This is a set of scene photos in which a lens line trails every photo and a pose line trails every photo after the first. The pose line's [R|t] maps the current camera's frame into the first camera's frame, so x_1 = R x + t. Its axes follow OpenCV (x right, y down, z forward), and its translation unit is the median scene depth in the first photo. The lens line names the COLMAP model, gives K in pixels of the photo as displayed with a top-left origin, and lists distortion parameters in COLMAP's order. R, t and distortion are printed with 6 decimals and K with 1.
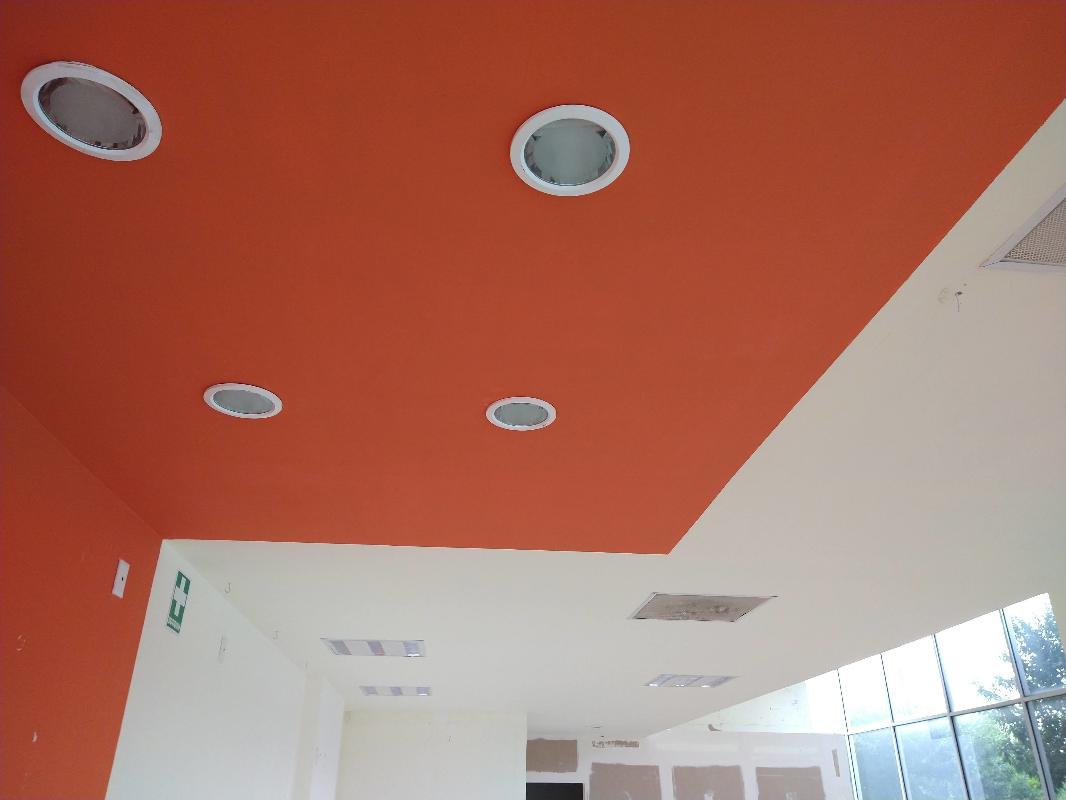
lens RADIAL K [[784.3, 0, 533.0], [0, 784.3, 400.0], [0, 0, 1]] dist [0.116645, -0.162727]
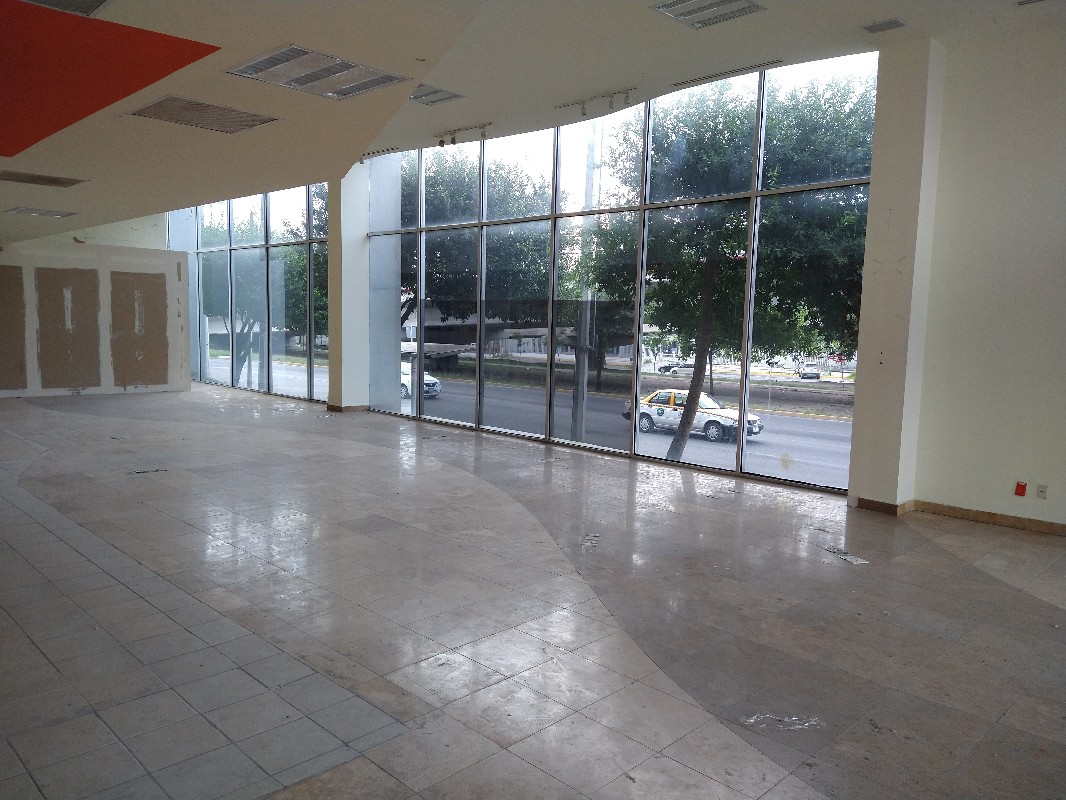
lens RADIAL K [[784.3, 0, 533.0], [0, 784.3, 400.0], [0, 0, 1]] dist [0.116645, -0.162727]
pose [[0.770691, -0.047429, 0.635441, -0.024647], [-0.310429, 0.842938, 0.439419, -0.139799], [-0.556479, -0.535916, 0.634921, -0.299018]]
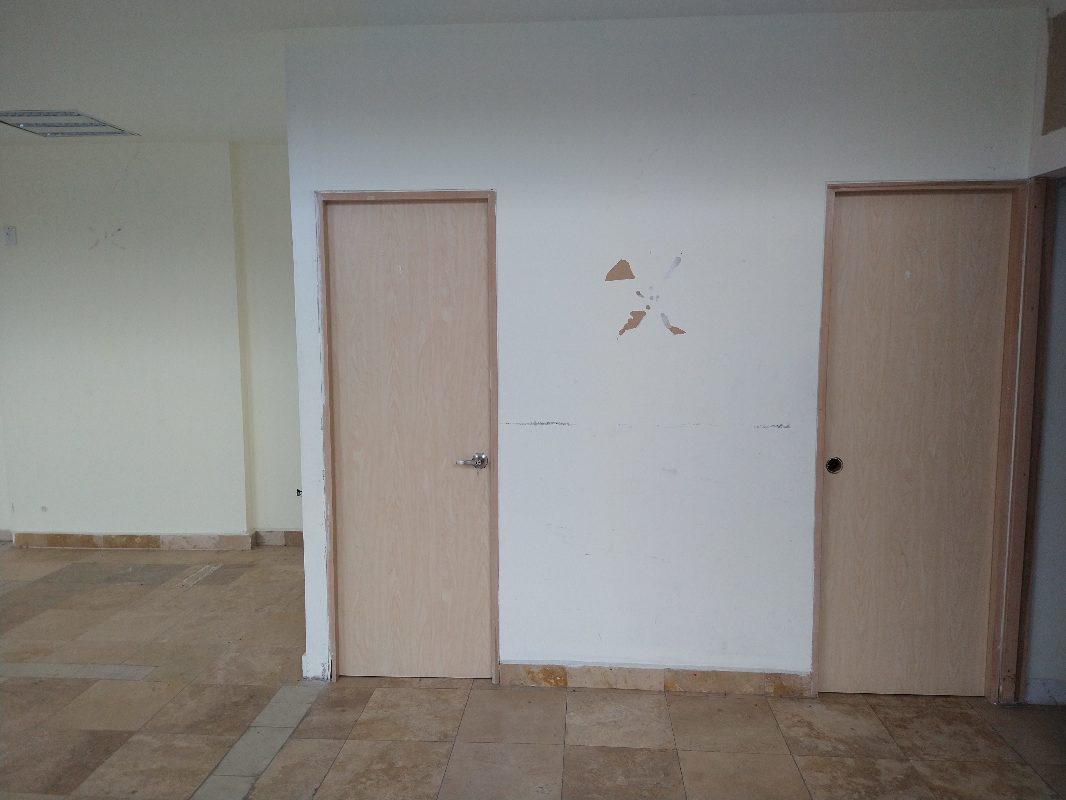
lens RADIAL K [[784.3, 0, 533.0], [0, 784.3, 400.0], [0, 0, 1]] dist [0.116645, -0.162727]
pose [[-0.176108, 0.101923, -0.979080, 0.267685], [0.453528, 0.891172, 0.011195, 0.439302], [0.873669, -0.442069, -0.203167, 0.824037]]
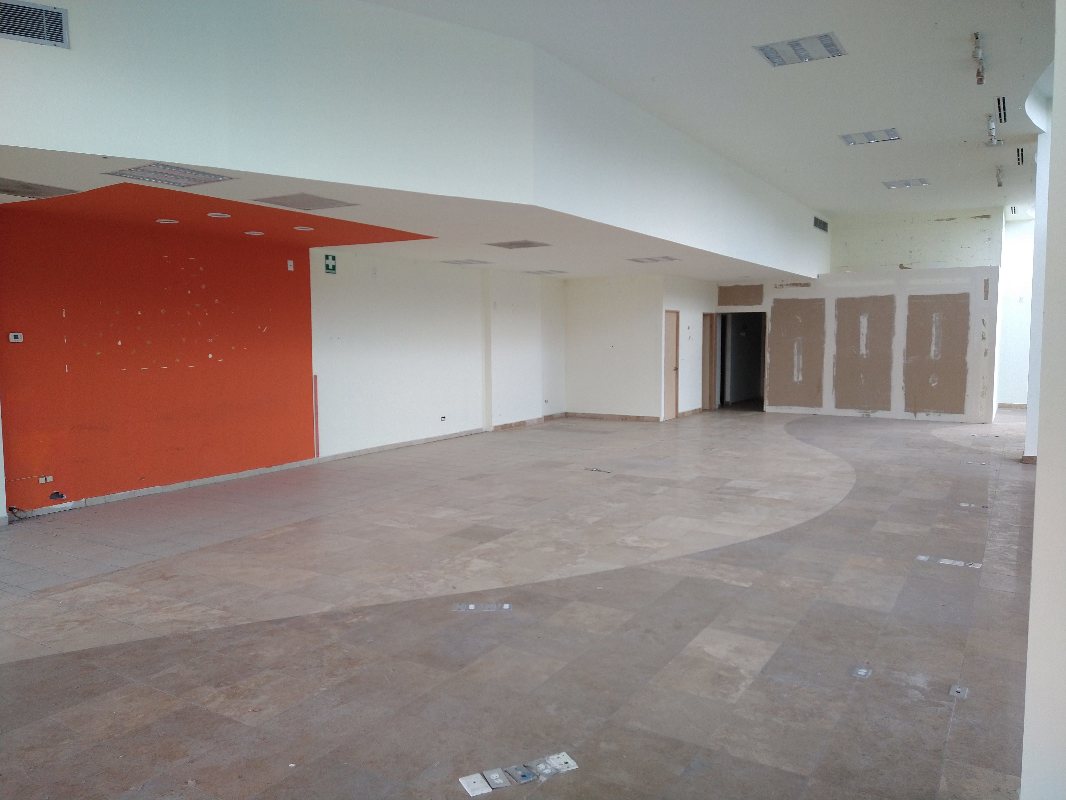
lens RADIAL K [[784.3, 0, 533.0], [0, 784.3, 400.0], [0, 0, 1]] dist [0.116645, -0.162727]
pose [[0.792815, 0.042288, -0.607994, 0.589239], [0.283605, 0.857402, 0.429453, -0.110130], [0.539456, -0.512907, 0.667768, -0.248196]]
